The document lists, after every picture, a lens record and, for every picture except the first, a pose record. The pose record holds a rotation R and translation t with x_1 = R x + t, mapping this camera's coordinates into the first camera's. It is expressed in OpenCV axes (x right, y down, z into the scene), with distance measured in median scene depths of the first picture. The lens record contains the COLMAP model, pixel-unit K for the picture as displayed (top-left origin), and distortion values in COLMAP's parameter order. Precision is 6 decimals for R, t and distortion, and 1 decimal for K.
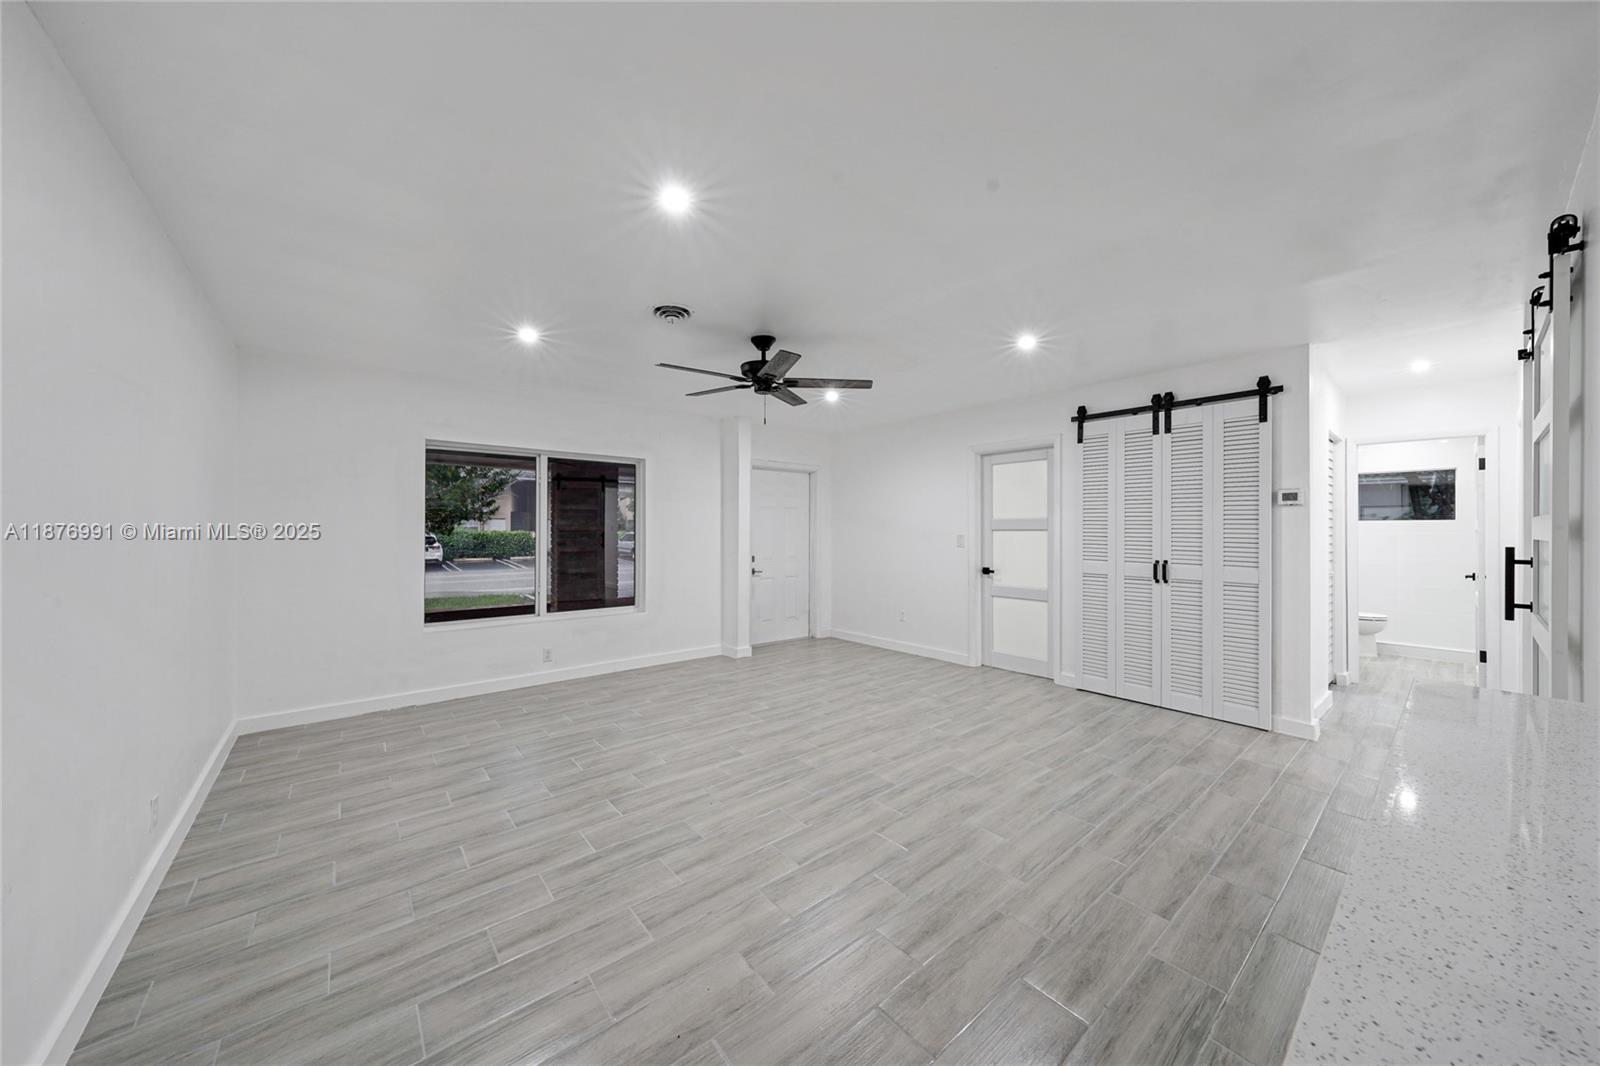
lens RADIAL K [[557.1, 0, 806.2], [0, 557.1, 528.1], [0, 0, 1]] dist [0.000392, -0.000104]
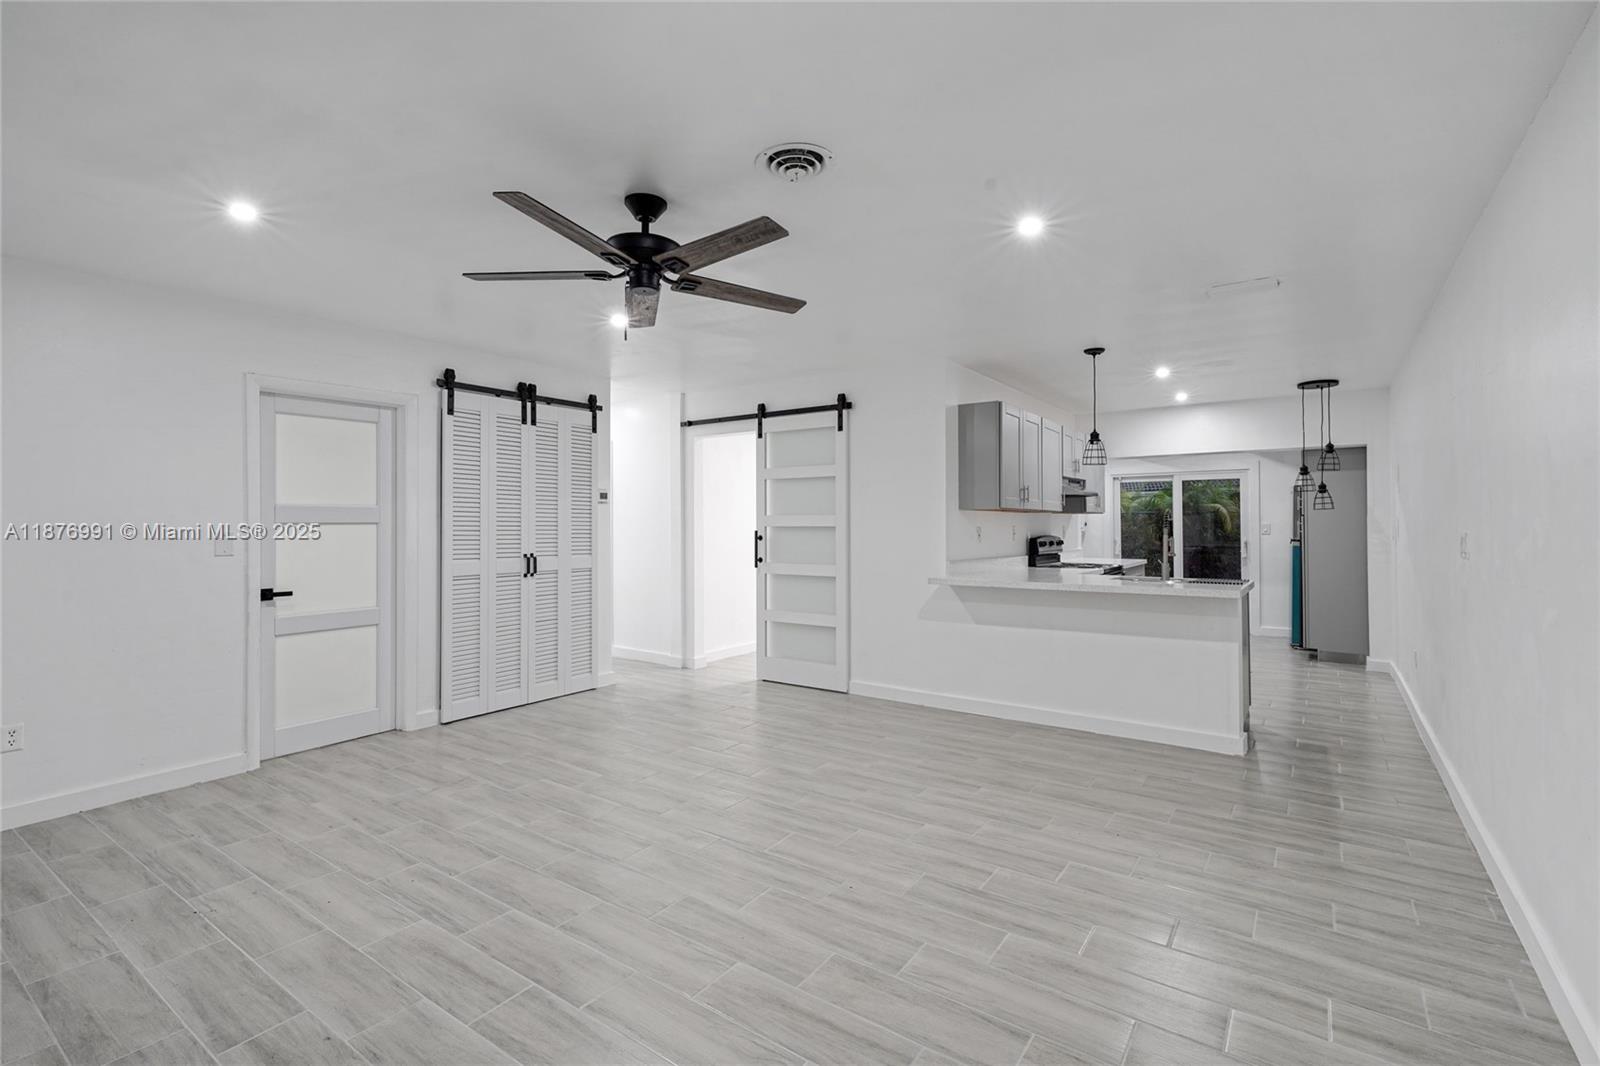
lens RADIAL K [[727.6, 0, 805.3], [0, 727.6, 526.8], [0, 0, 1]] dist [0.001321, 0.000708]
pose [[-0.262793, -0.005989, 0.964834, -0.747239], [0.001553, 0.999977, 0.006630, 0.002879], [-0.964851, 0.003241, -0.262777, 0.897918]]
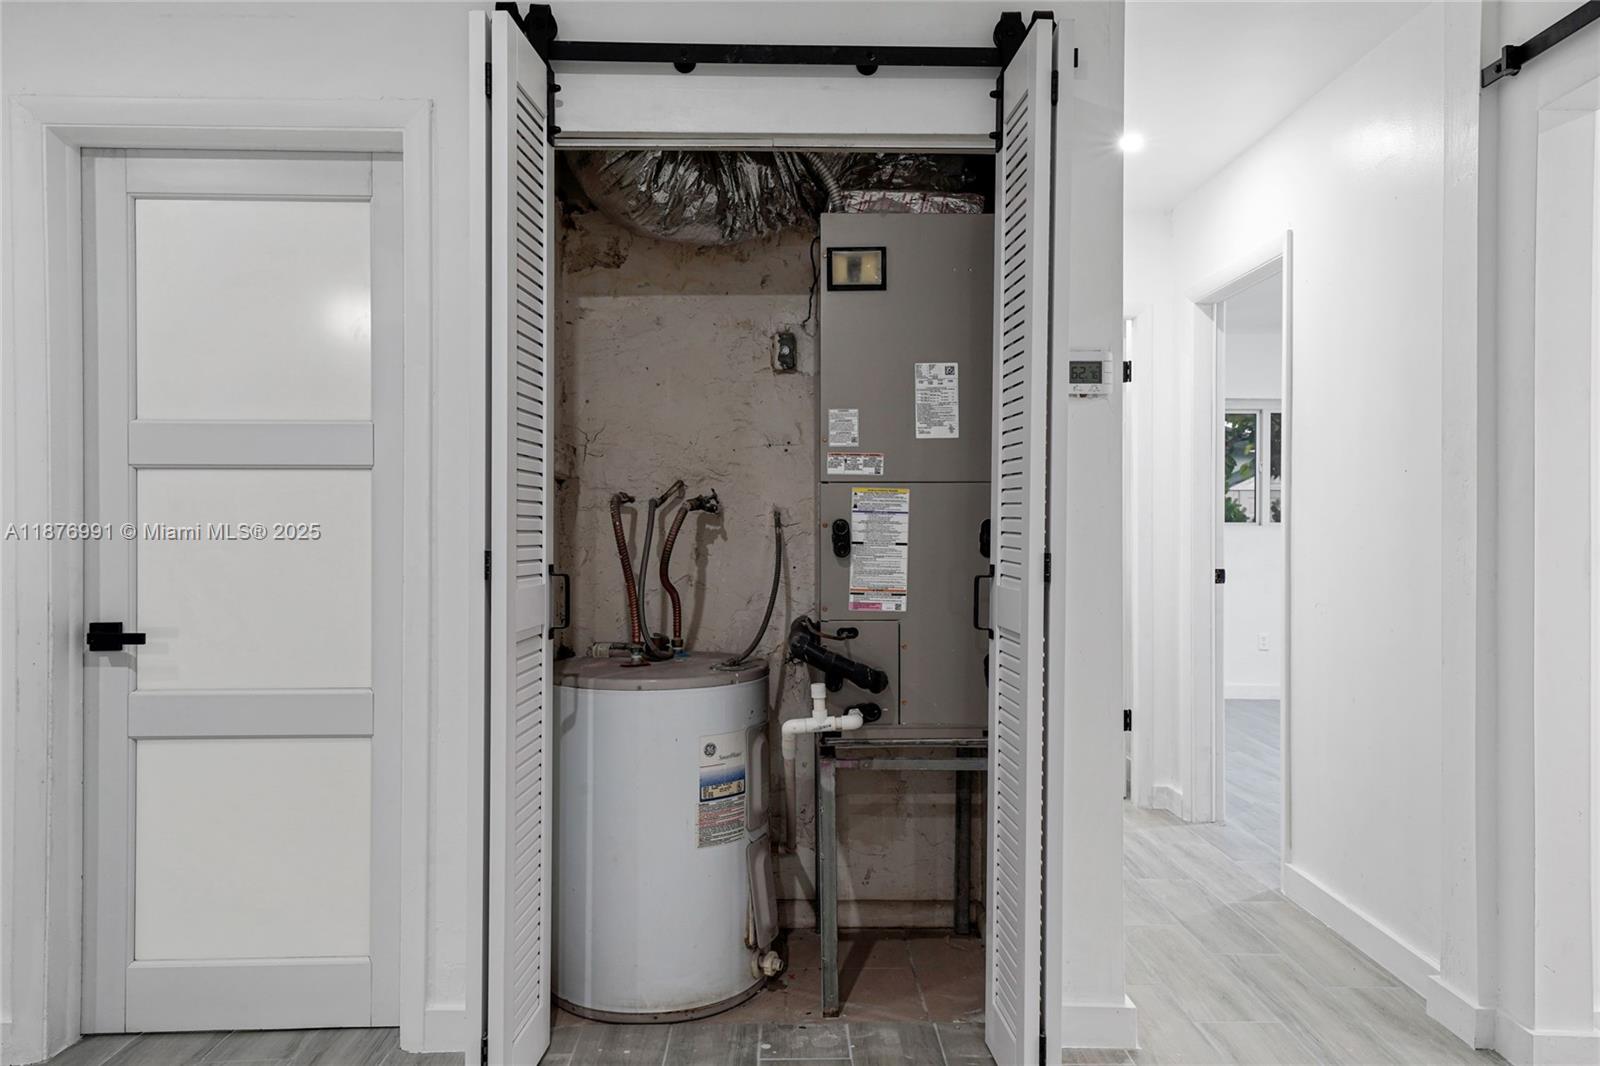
lens RADIAL K [[1044.3, 0, 801.5], [0, 1044.3, 513.9], [0, 0, 1]] dist [0.025505, 0.001262]
pose [[0.623806, 0.004080, 0.781568, 0.210691], [-0.001842, 0.999991, -0.003750, 0.033834], [-0.781577, 0.000899, 0.623808, 0.659302]]
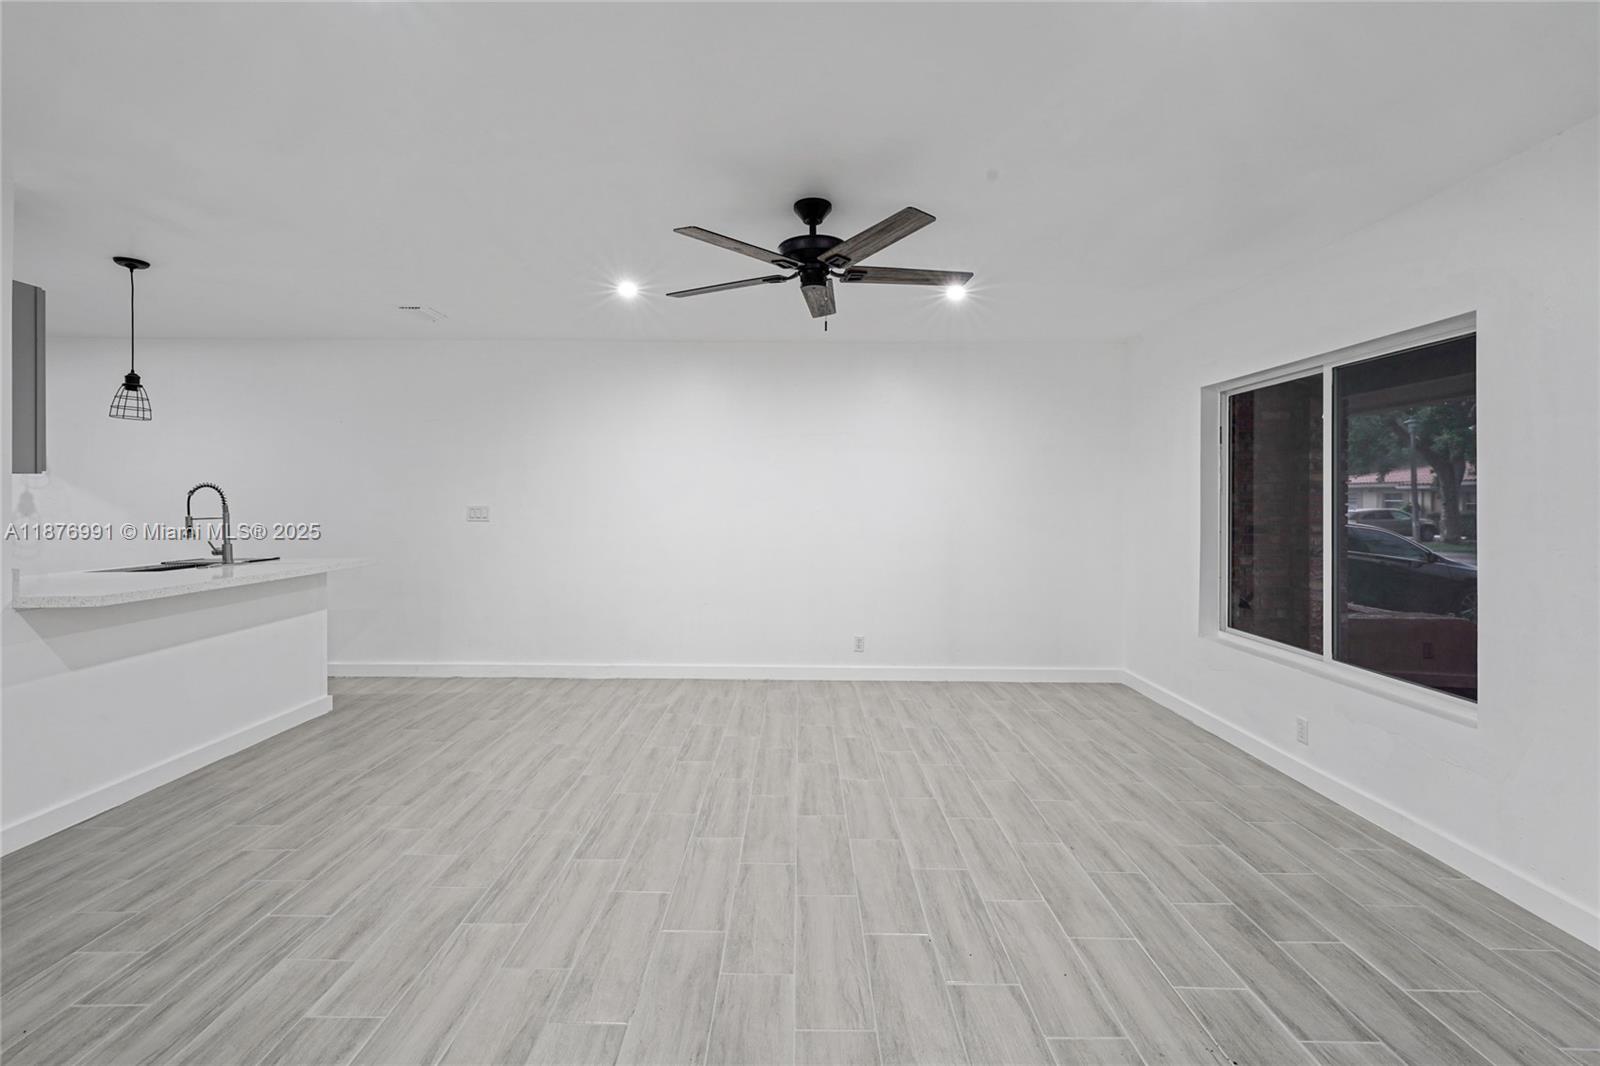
lens RADIAL K [[716.0, 0, 795.4], [0, 716.0, 510.7], [0, 0, 1]] dist [0.001117, 0.000524]
pose [[-0.645020, 0.004755, -0.764151, 0.491024], [-0.006857, 0.999904, 0.012009, 0.004596], [0.764135, 0.012986, -0.644926, 1.312409]]
